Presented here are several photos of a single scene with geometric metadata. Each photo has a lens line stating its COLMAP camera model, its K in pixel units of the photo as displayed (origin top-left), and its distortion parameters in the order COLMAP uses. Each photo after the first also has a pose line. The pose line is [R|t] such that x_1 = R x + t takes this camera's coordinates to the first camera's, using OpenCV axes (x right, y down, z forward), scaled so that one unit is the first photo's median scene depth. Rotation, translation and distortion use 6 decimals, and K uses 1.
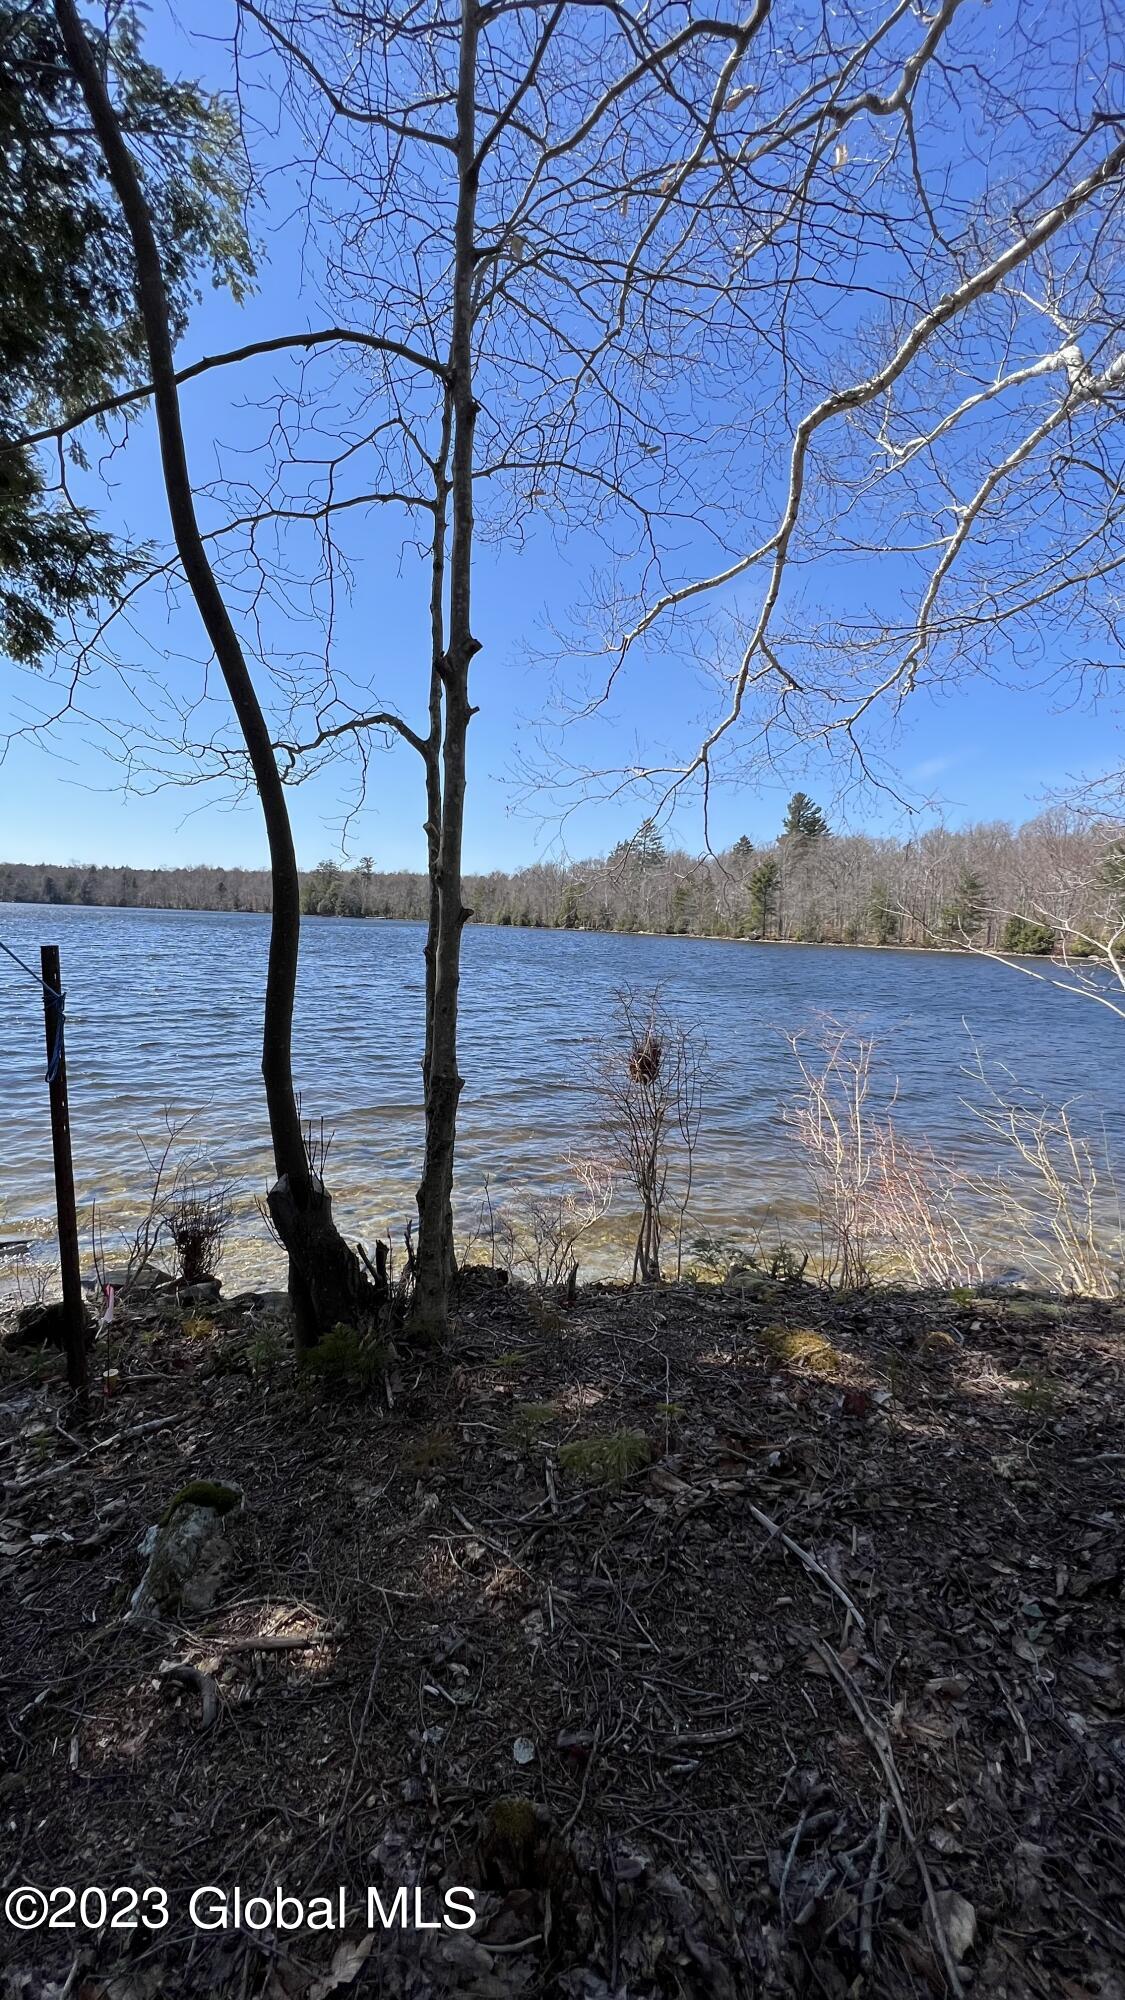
lens RADIAL K [[798.5, 0, 562.5], [0, 798.5, 1000.0], [0, 0, 1]] dist [0.001738, 0.000266]
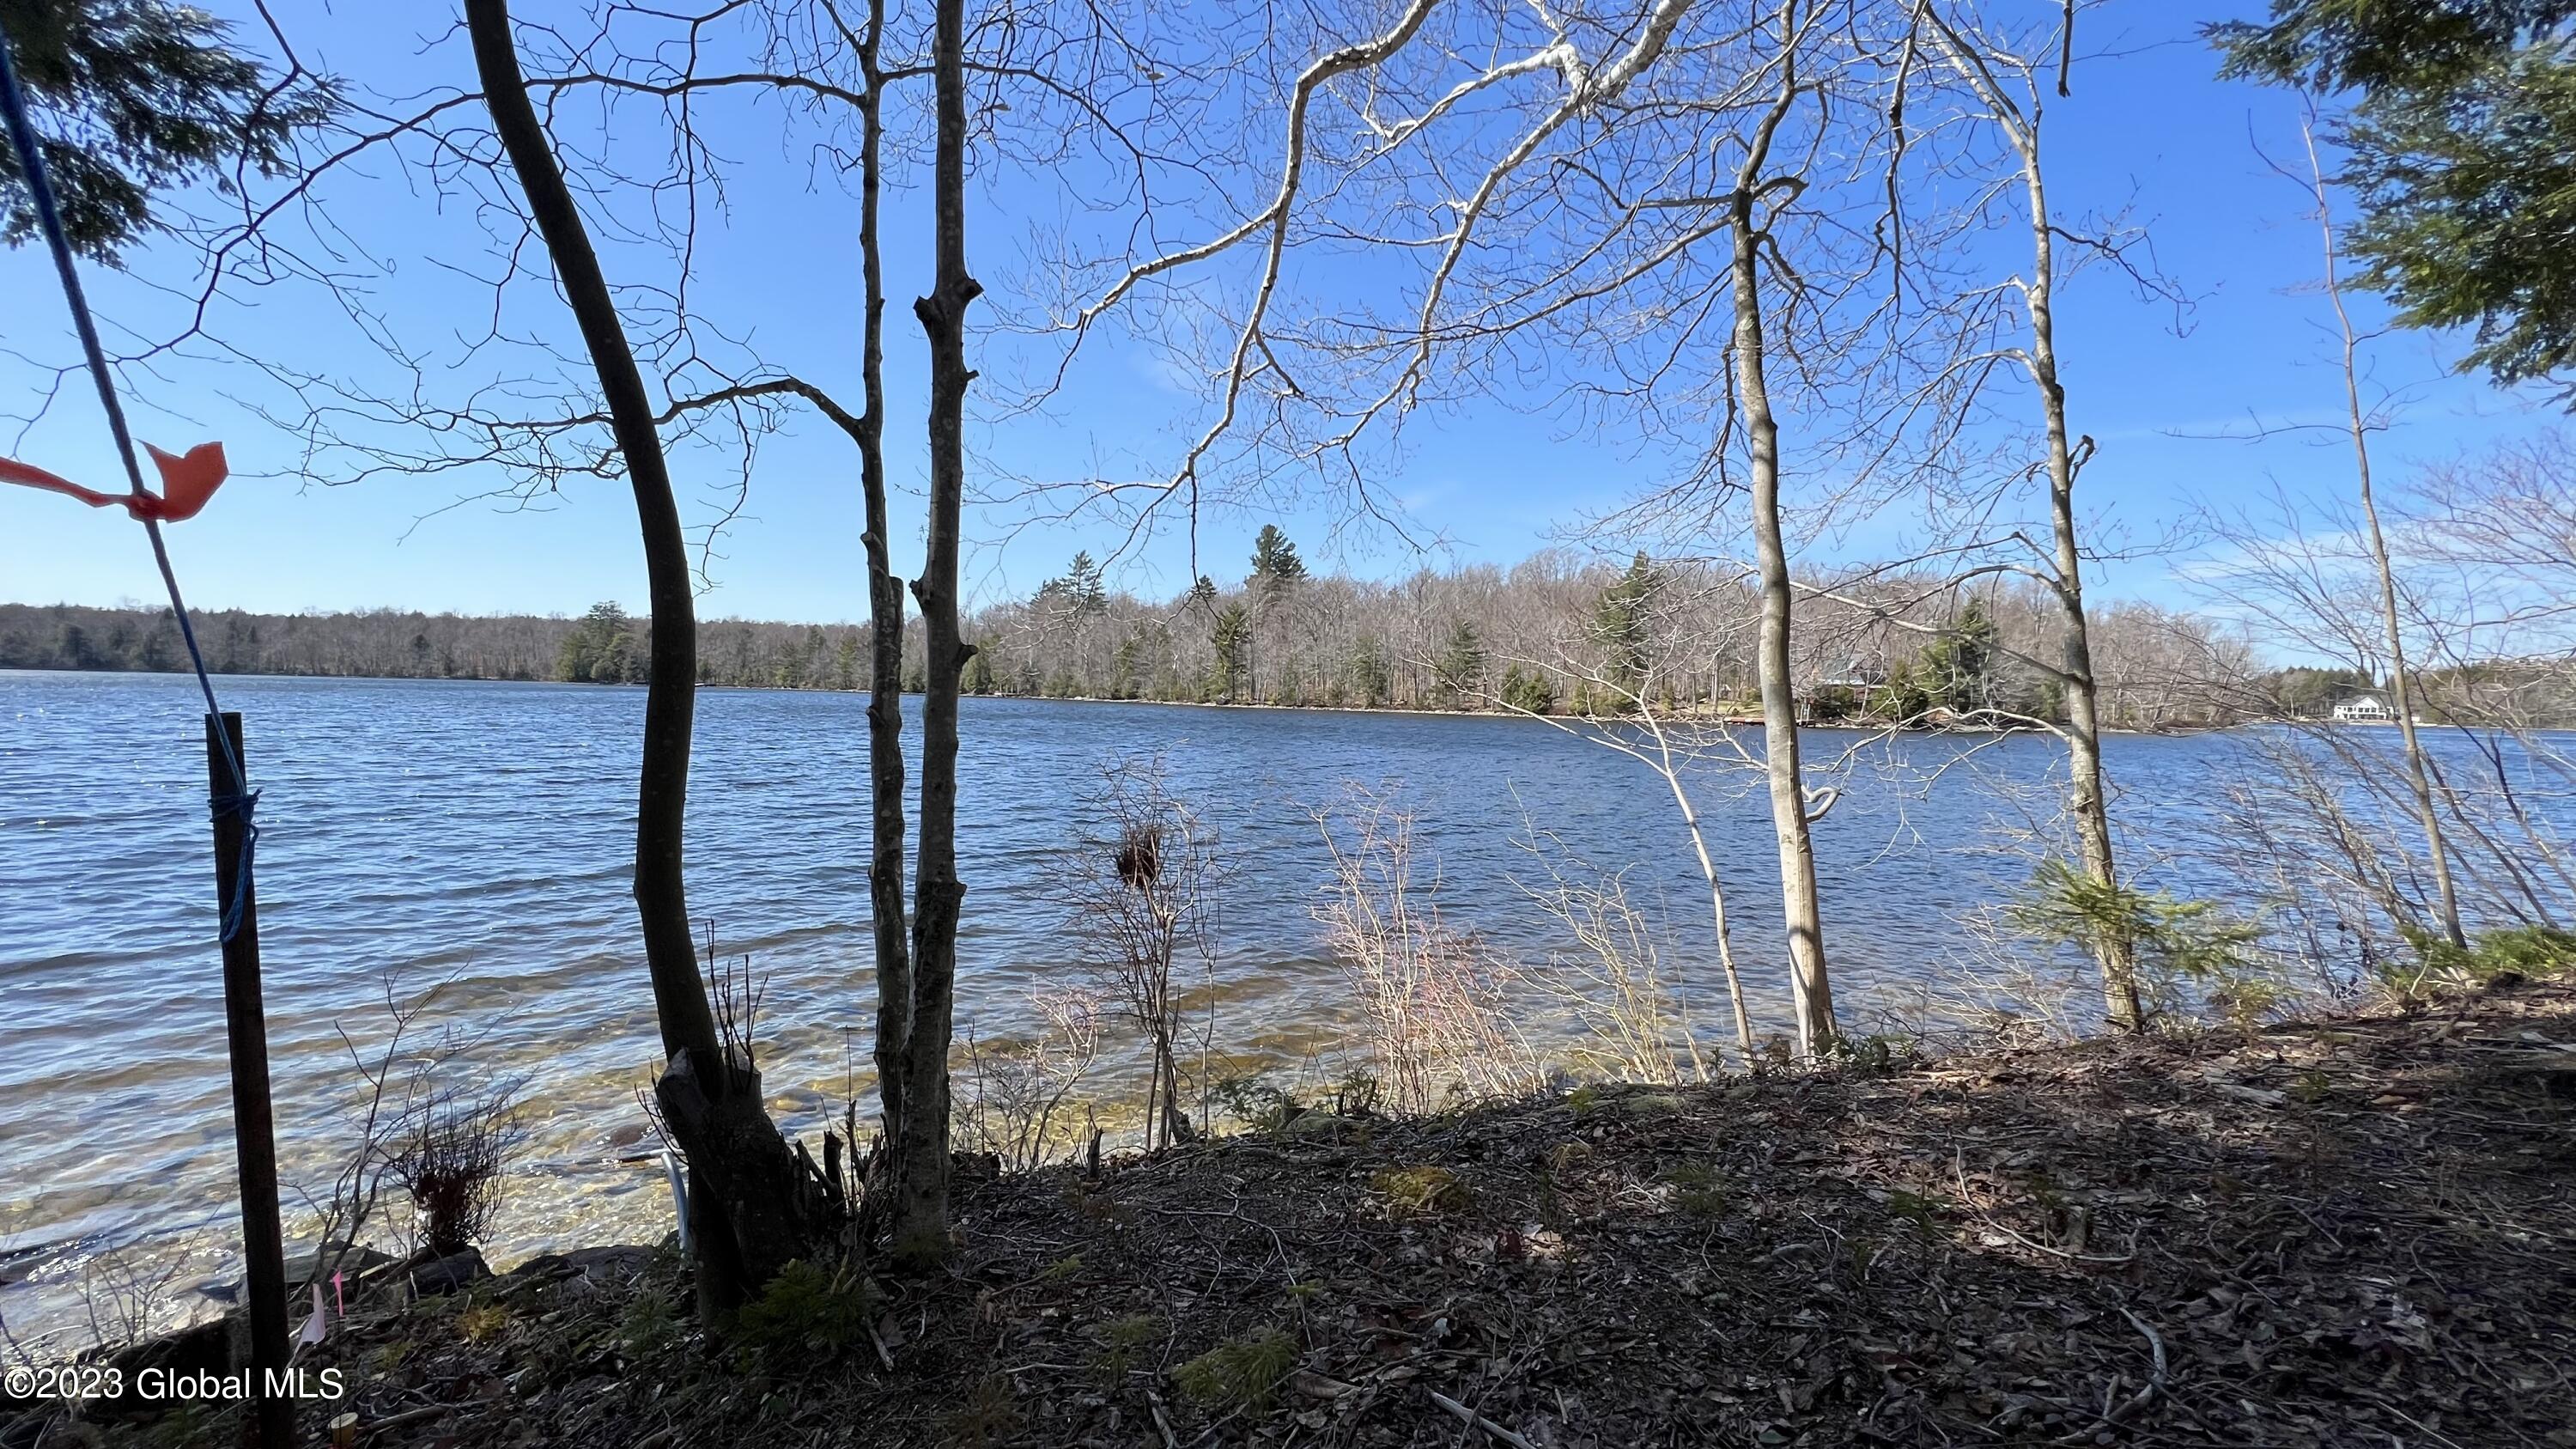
lens RADIAL K [[1026.1, 0, 1287.6], [0, 1026.1, 738.5], [0, 0, 1]] dist [0.000618, -0.000004]
pose [[0.955383, -0.030928, 0.293747, -0.113976], [0.043965, 0.998315, -0.037881, 0.016841], [-0.292081, 0.049105, 0.955132, 0.032337]]
